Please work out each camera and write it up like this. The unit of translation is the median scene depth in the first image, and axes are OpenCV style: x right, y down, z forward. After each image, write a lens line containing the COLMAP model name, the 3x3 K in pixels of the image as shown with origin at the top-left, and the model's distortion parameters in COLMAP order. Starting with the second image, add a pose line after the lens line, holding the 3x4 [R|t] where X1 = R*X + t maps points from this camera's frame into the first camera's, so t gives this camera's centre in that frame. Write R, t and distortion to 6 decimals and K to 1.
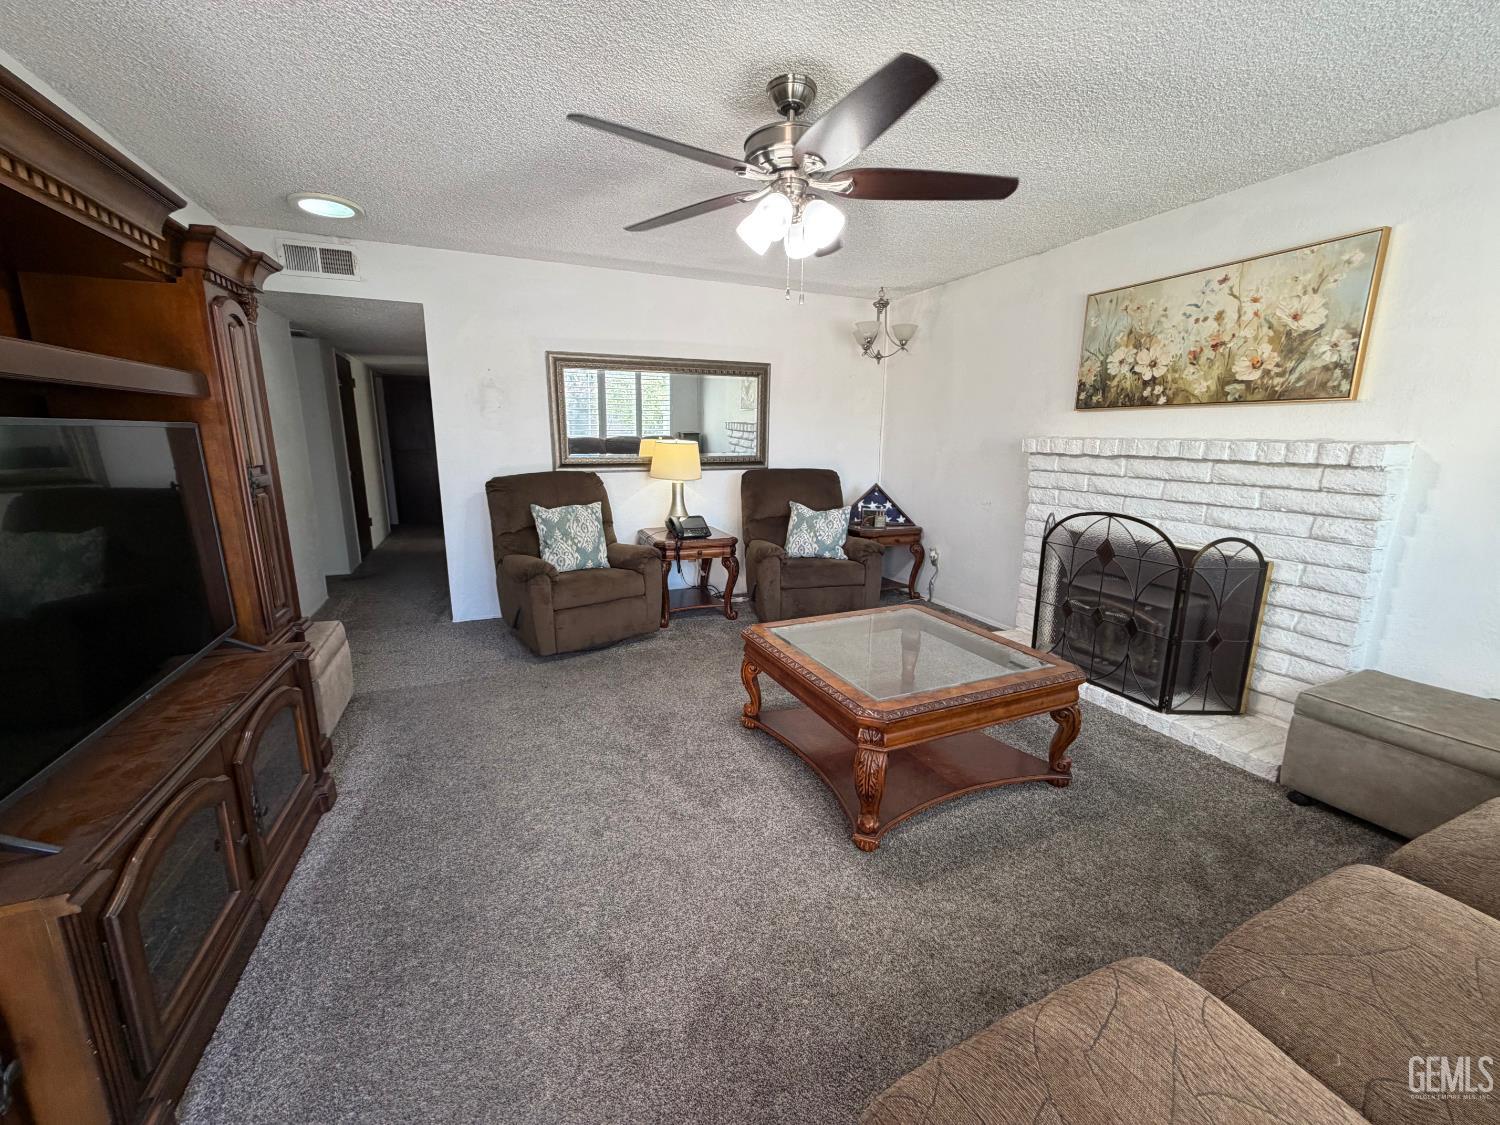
lens RADIAL K [[599.2, 0, 745.2], [0, 599.2, 564.3], [0, 0, 1]] dist [0.001246, -0.000784]
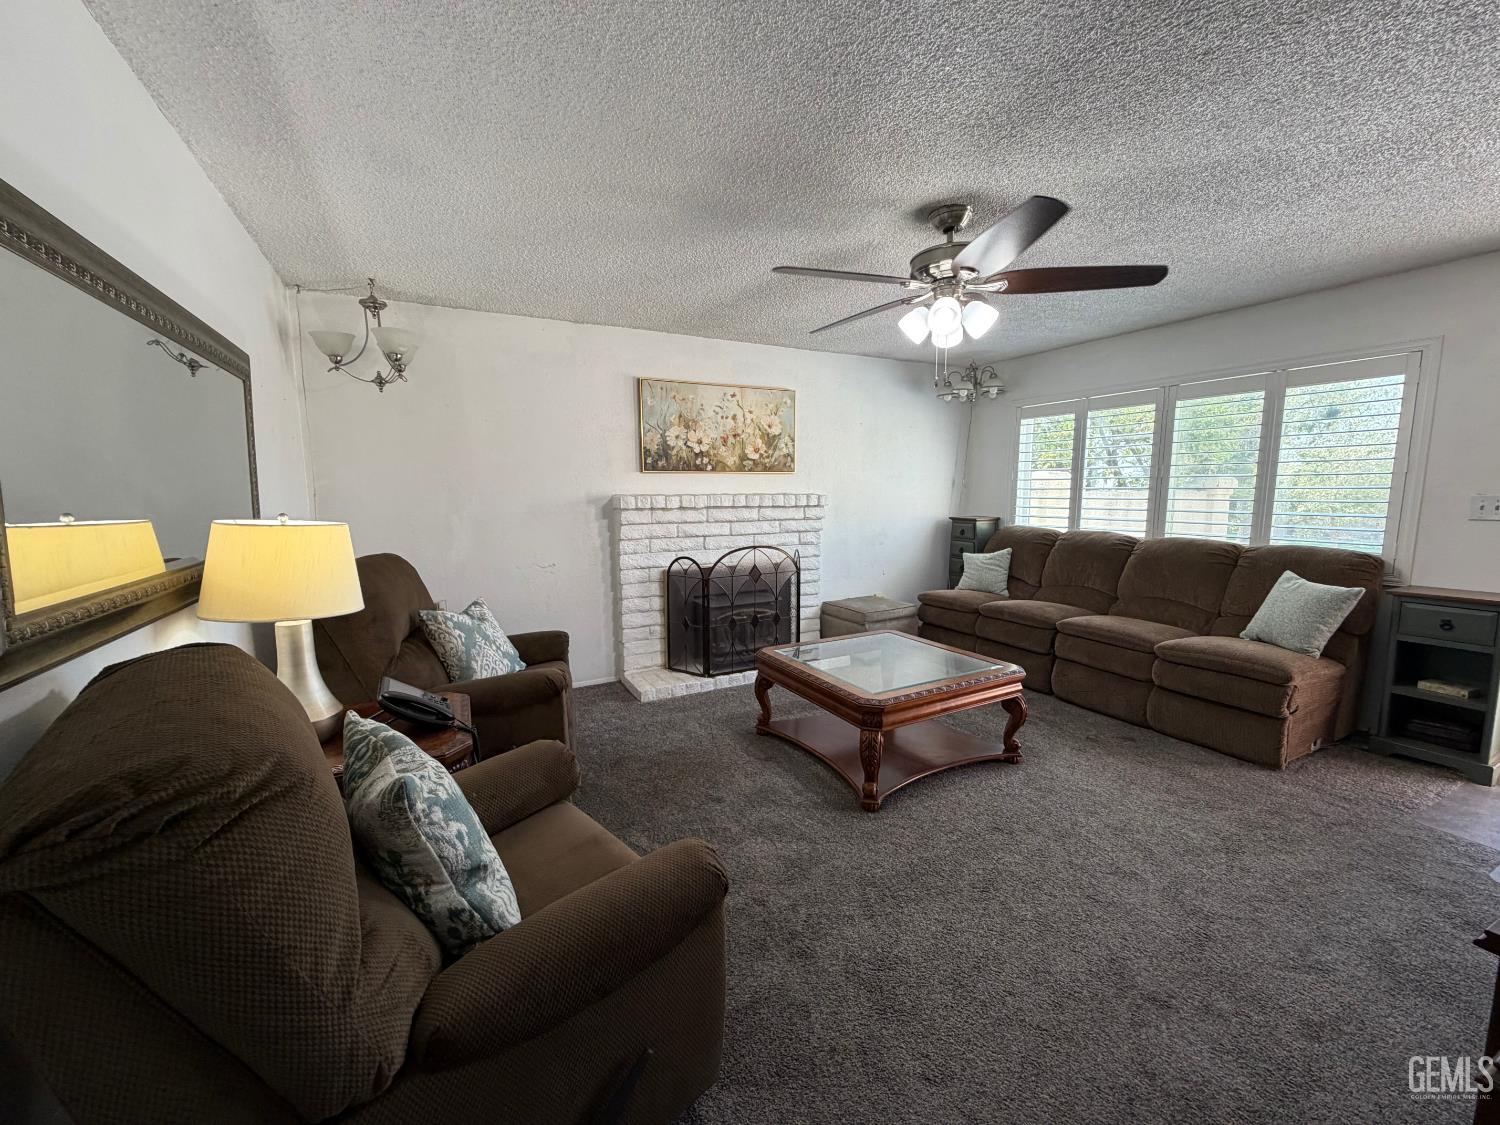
lens RADIAL K [[599.2, 0, 745.2], [0, 599.2, 564.3], [0, 0, 1]] dist [0.001246, -0.000784]
pose [[-0.072290, -0.131897, 0.988624, -0.801689], [0.216338, 0.965545, 0.144637, -0.254009], [-0.973639, 0.224332, -0.041265, 1.091336]]
